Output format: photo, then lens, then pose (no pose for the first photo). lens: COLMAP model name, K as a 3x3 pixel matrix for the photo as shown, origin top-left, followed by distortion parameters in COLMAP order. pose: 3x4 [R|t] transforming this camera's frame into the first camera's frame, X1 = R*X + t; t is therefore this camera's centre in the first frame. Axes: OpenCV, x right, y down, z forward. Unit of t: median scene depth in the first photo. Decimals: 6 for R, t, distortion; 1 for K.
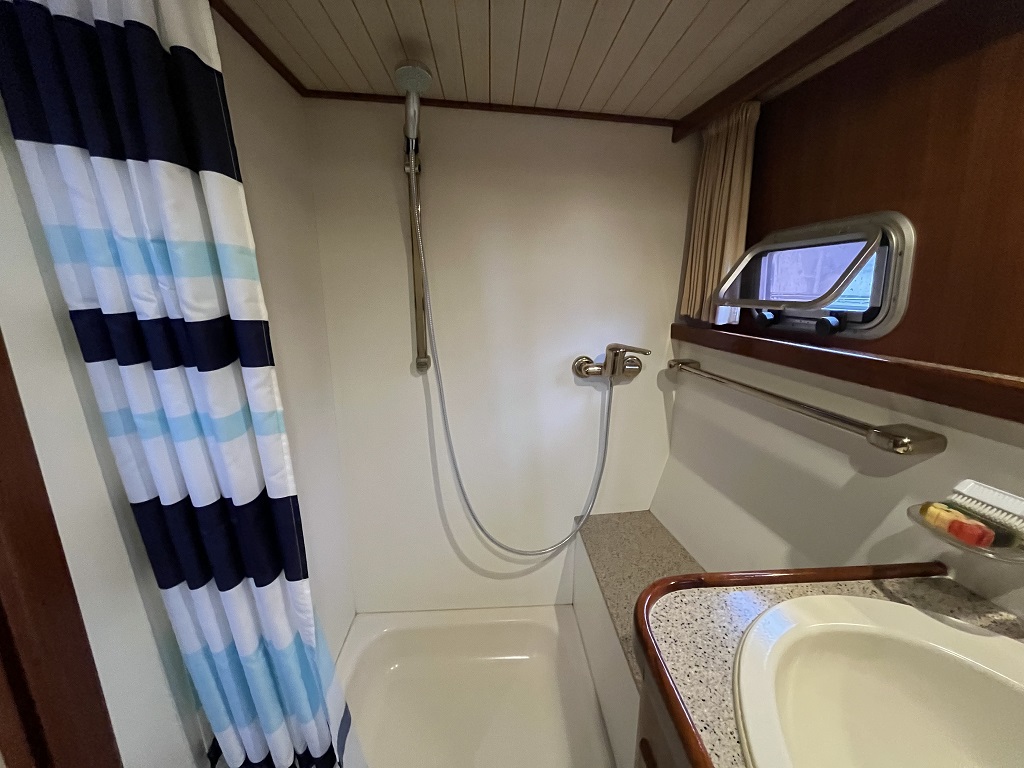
lens RADIAL K [[412.0, 0, 514.8], [0, 412.0, 385.6], [0, 0, 1]] dist [-0.008107, -0.000044]
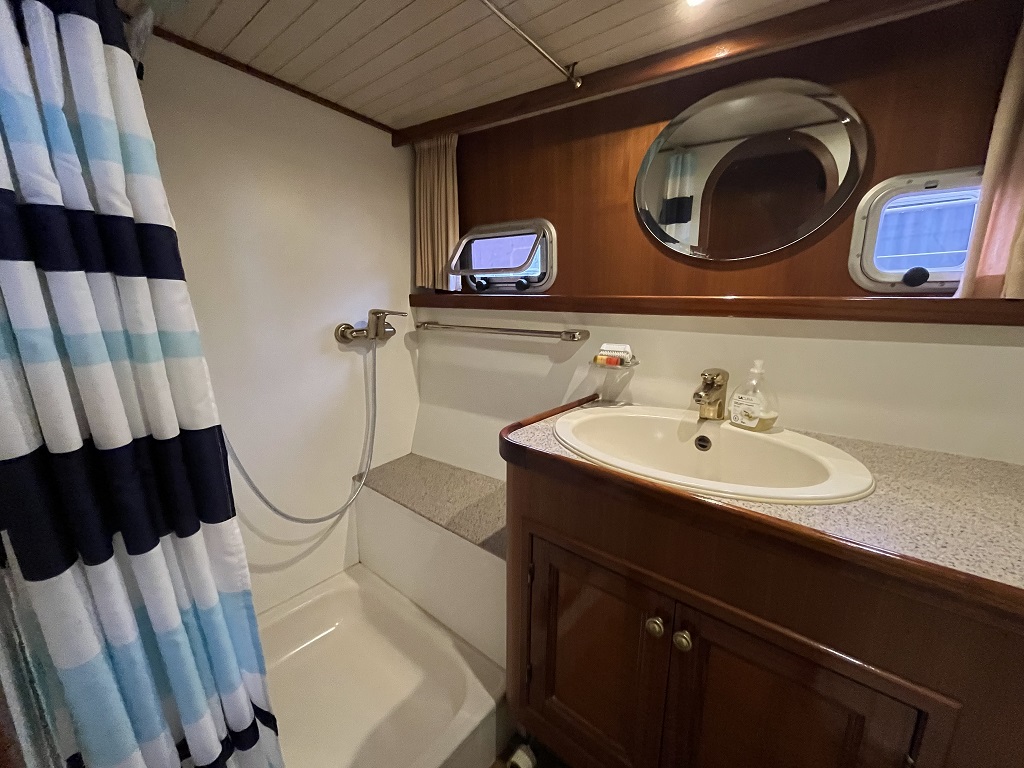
lens RADIAL K [[412.0, 0, 510.9], [0, 412.0, 387.7], [0, 0, 1]] dist [-0.008107, -0.000044]
pose [[0.684898, -0.148798, 0.713284, -0.415448], [0.158149, 0.985947, 0.053824, 0.134525], [-0.711269, 0.075941, 0.698805, -0.079659]]
